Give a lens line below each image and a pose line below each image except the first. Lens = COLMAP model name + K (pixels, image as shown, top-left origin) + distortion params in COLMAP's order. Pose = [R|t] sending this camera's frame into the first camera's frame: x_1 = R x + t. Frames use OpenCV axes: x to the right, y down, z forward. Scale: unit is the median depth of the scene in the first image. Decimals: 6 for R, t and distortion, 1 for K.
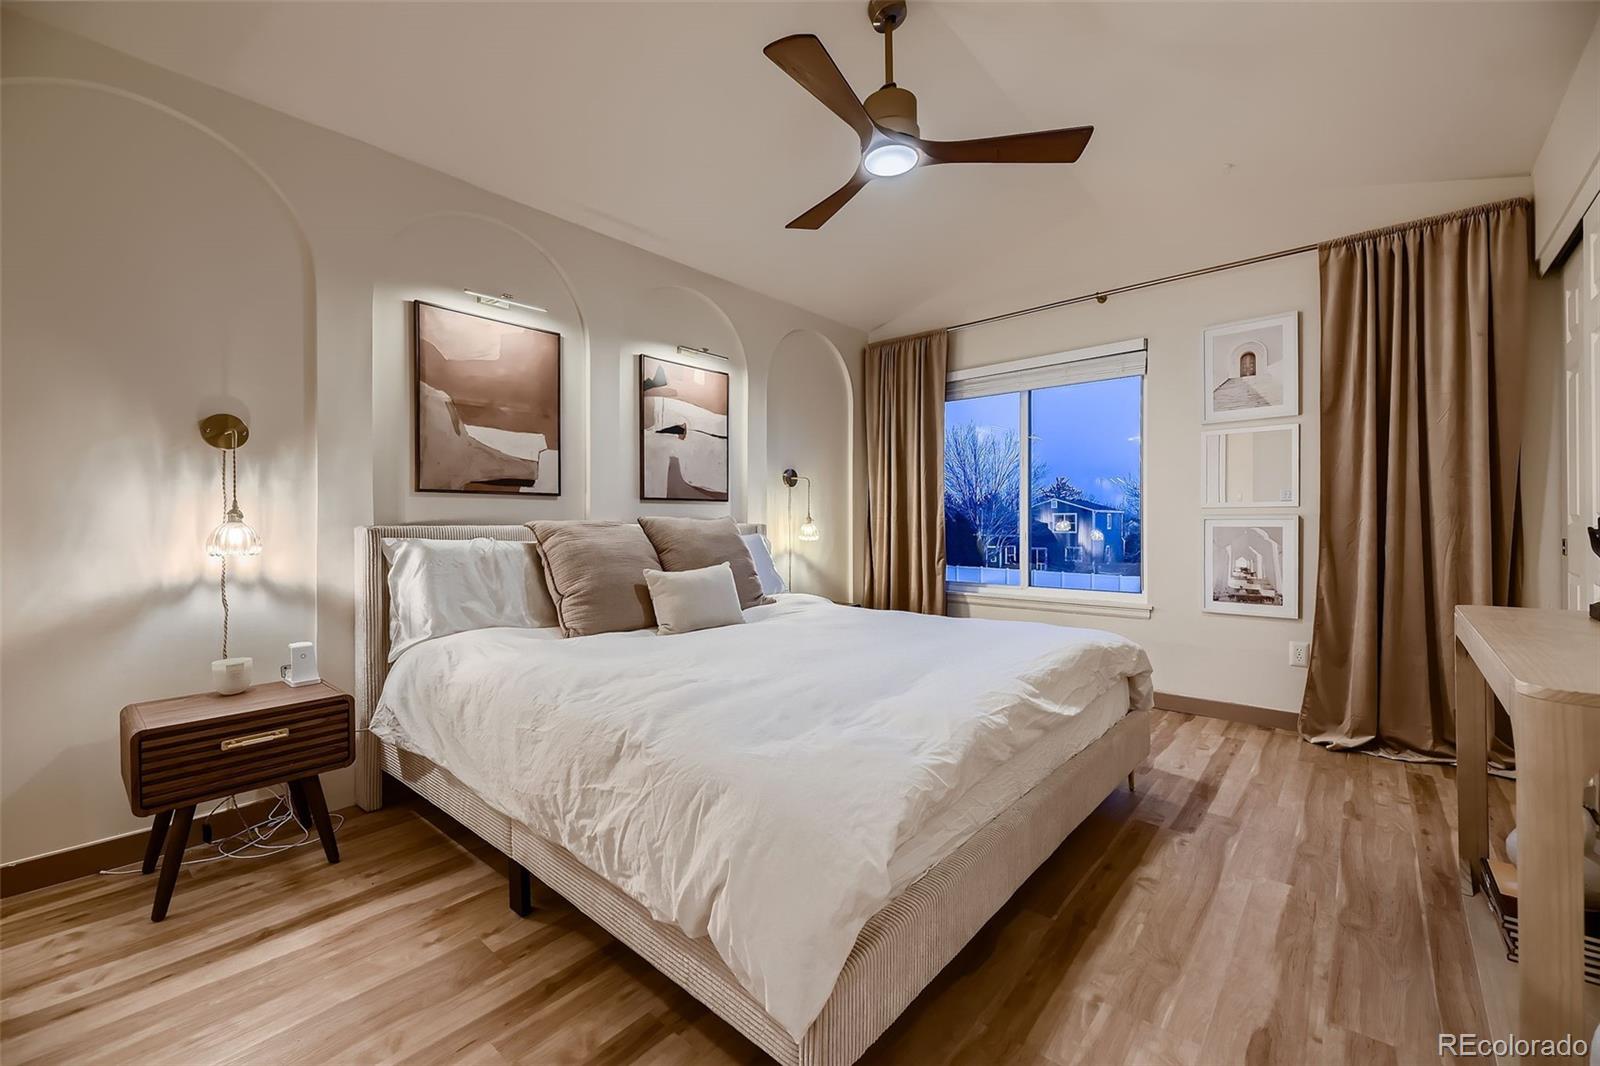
lens RADIAL K [[647.8, 0, 797.0], [0, 647.8, 524.1], [0, 0, 1]] dist [0.018507, -0.005214]
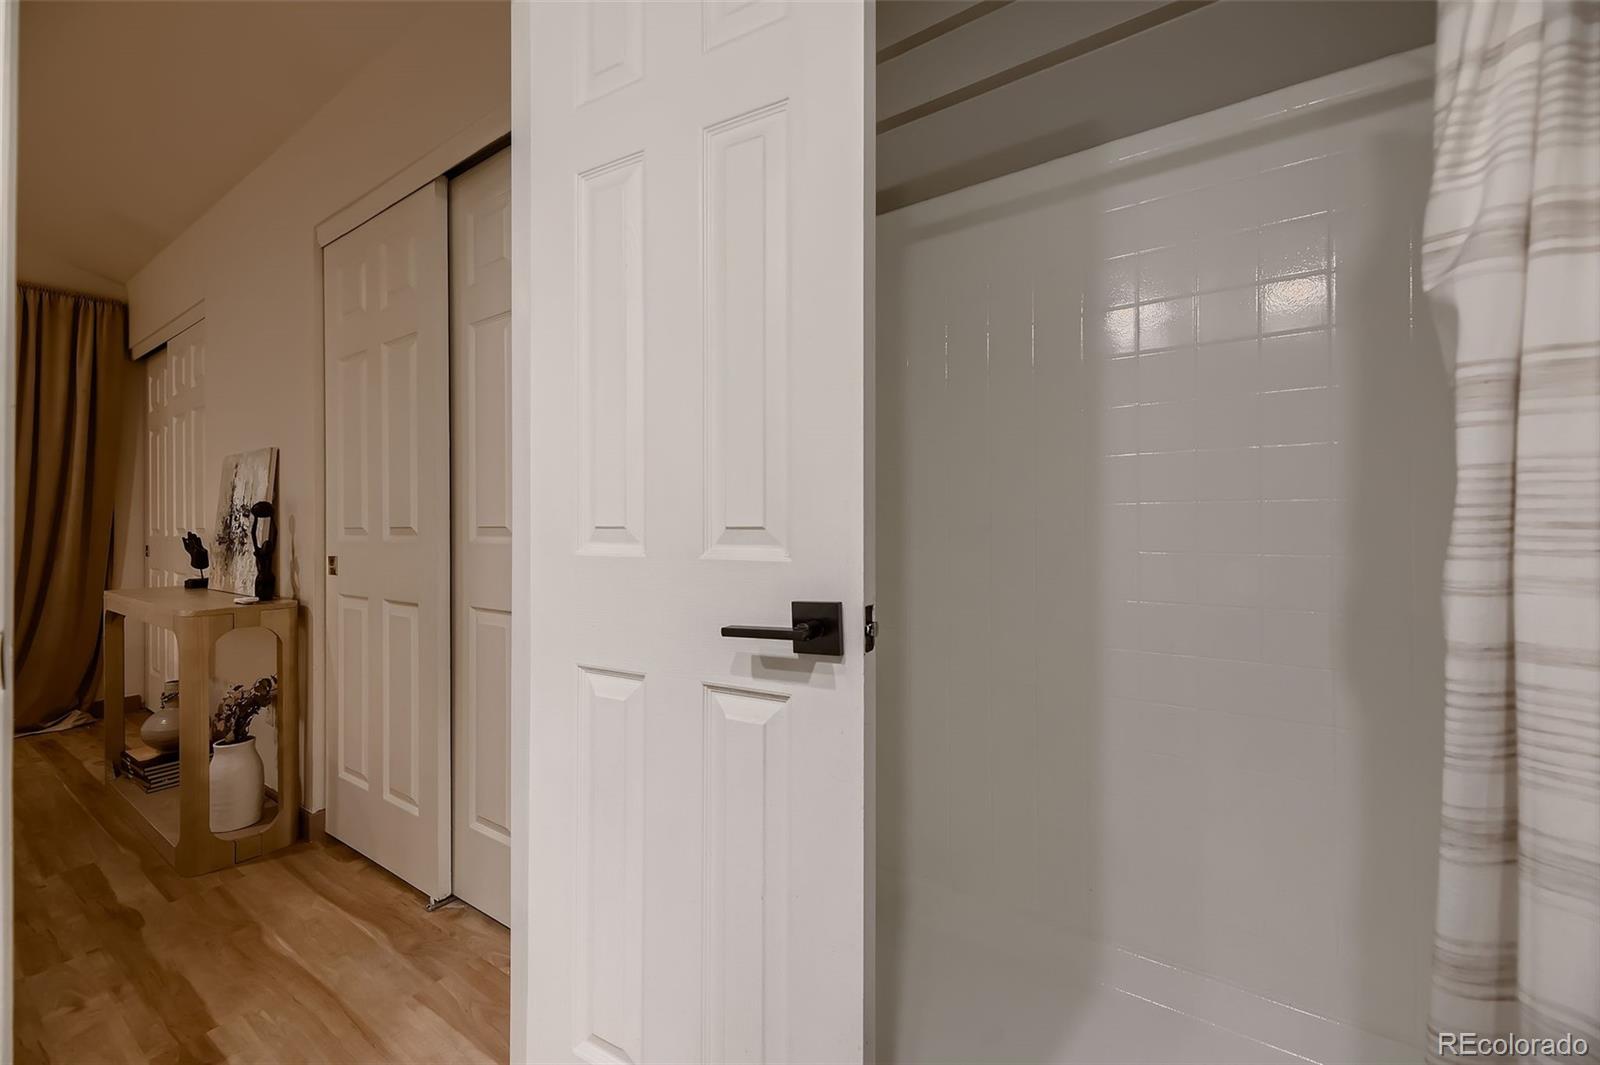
lens RADIAL K [[647.8, 0, 797.9], [0, 647.8, 528.2], [0, 0, 1]] dist [0.018507, -0.005214]
pose [[-0.115373, 0.004726, 0.993311, -0.439979], [0.004987, 0.999979, -0.004178, -0.002386], [-0.993310, 0.004472, -0.115394, -0.260149]]
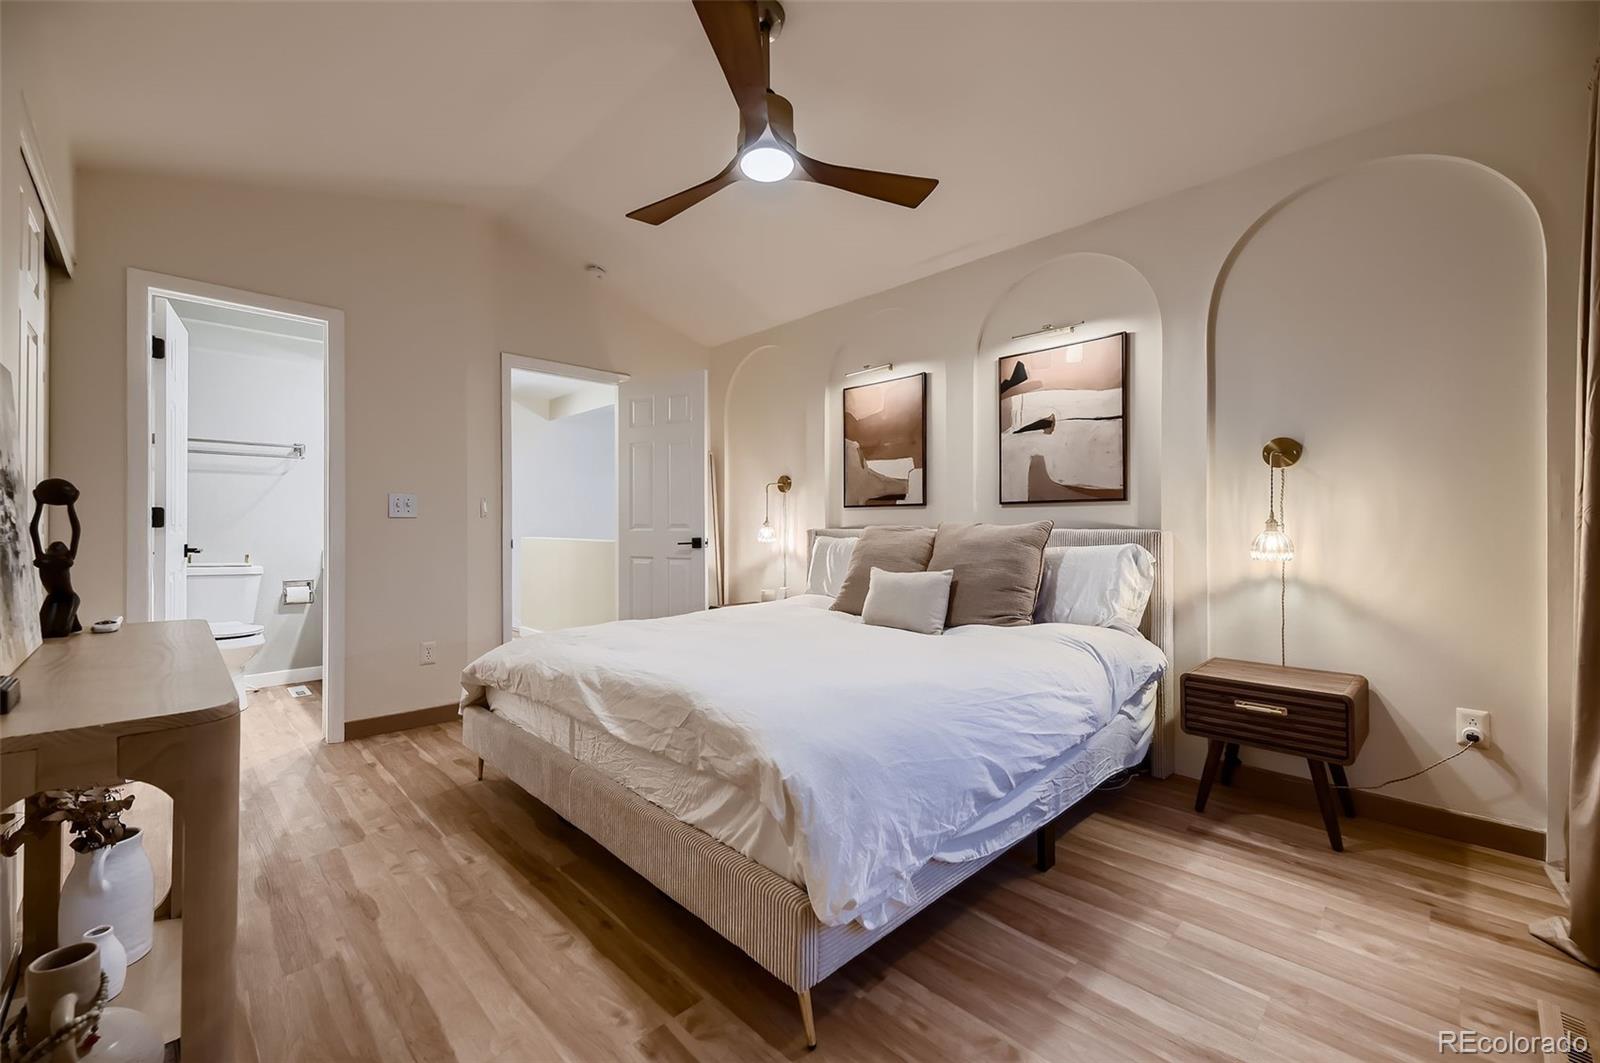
lens RADIAL K [[647.8, 0, 802.0], [0, 647.8, 525.4], [0, 0, 1]] dist [0.018507, -0.005214]
pose [[-0.073659, 0.001756, -0.997282, 1.002118], [-0.001653, 0.999997, 0.001883, -0.009127], [0.997282, 0.001787, -0.073656, 0.999390]]
